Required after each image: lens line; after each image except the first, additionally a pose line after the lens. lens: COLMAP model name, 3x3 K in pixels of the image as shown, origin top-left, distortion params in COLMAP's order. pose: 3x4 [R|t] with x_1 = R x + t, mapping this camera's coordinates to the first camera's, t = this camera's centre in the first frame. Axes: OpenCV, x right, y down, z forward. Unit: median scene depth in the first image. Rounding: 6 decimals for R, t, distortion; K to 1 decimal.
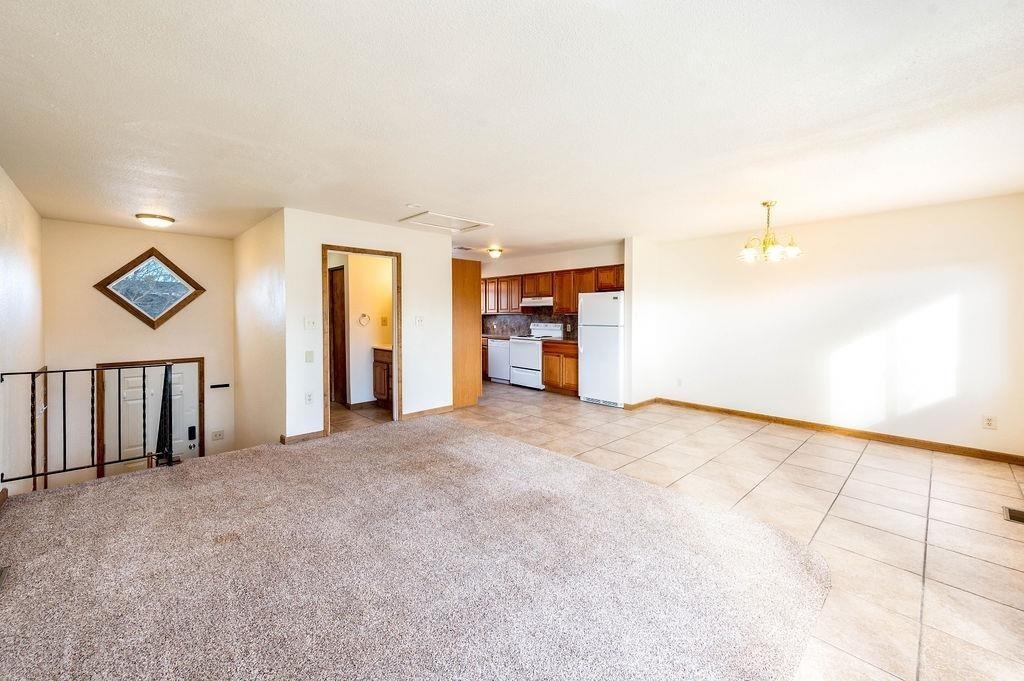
lens RADIAL K [[411.8, 0, 507.6], [0, 411.8, 315.8], [0, 0, 1]] dist [0.000628, 0.000024]
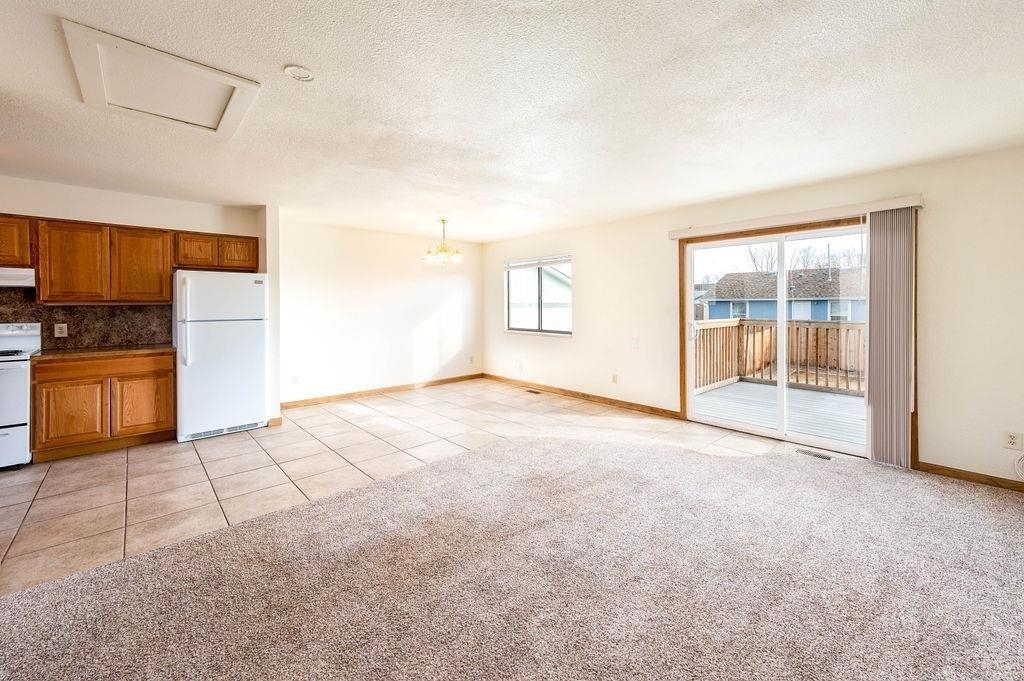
lens RADIAL K [[420.6, 0, 519.5], [0, 420.6, 294.9], [0, 0, 1]] dist [0.001072, 0.000039]
pose [[-0.017211, 0.018015, 0.999690, -0.443425], [0.005394, 0.999825, -0.017925, -0.003228], [-0.999837, 0.005084, -0.017306, 0.470872]]
